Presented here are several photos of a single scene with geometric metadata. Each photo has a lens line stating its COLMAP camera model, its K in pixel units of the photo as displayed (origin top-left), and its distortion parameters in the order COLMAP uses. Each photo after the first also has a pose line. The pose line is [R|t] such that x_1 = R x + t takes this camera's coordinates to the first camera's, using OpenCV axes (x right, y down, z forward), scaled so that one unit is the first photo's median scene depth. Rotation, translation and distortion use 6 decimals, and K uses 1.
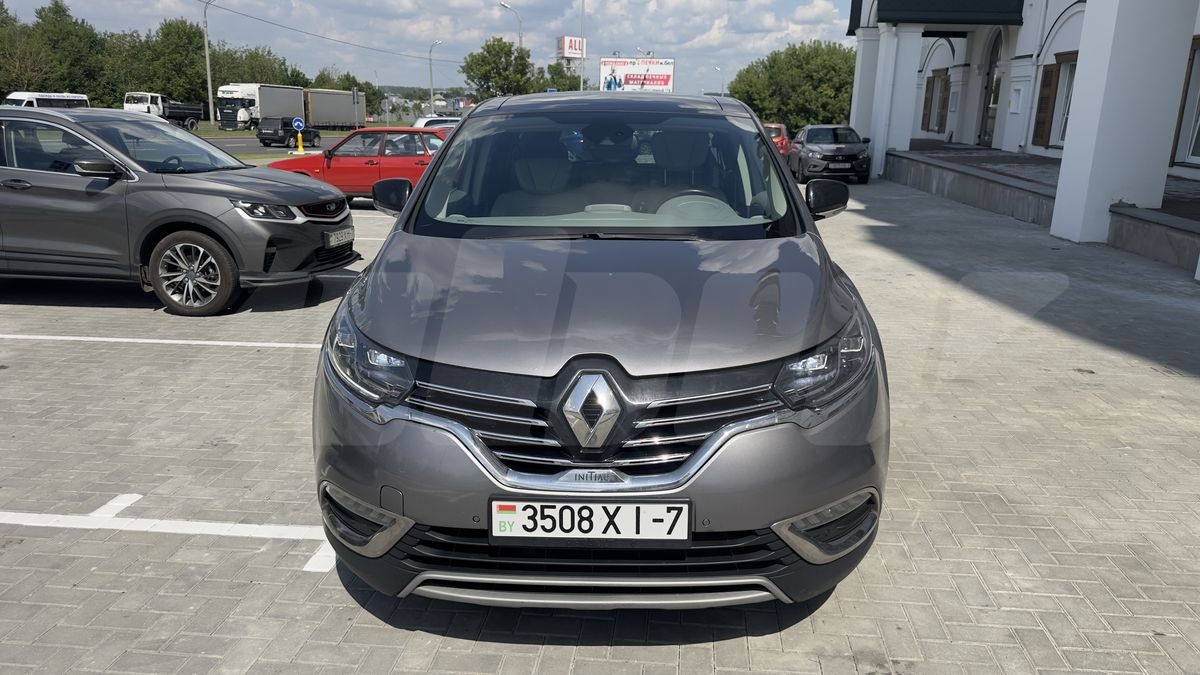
lens RADIAL K [[861.8, 0, 603.3], [0, 861.8, 341.6], [0, 0, 1]] dist [0.027441, -0.030617]
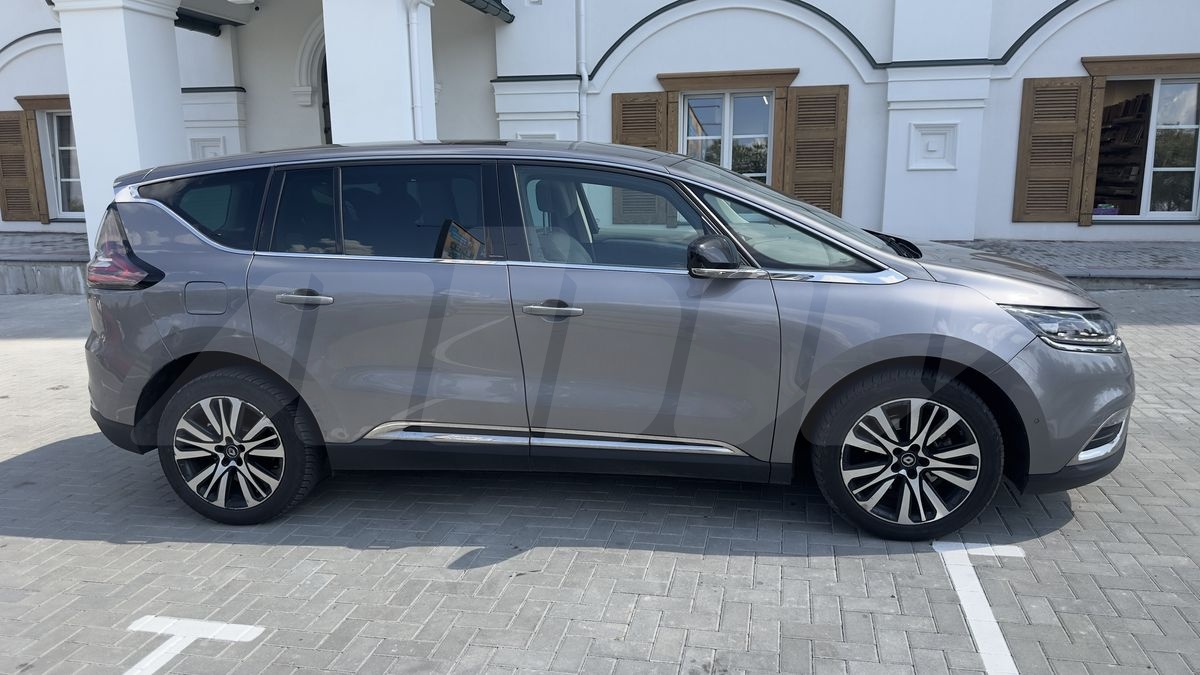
lens RADIAL K [[861.8, 0, 603.8], [0, 861.8, 352.6], [0, 0, 1]] dist [0.027441, -0.030617]
pose [[0.104515, -0.228245, 0.967978, -0.119126], [0.280130, 0.940656, 0.191556, -0.029547], [-0.954256, 0.251140, 0.162251, 0.105163]]
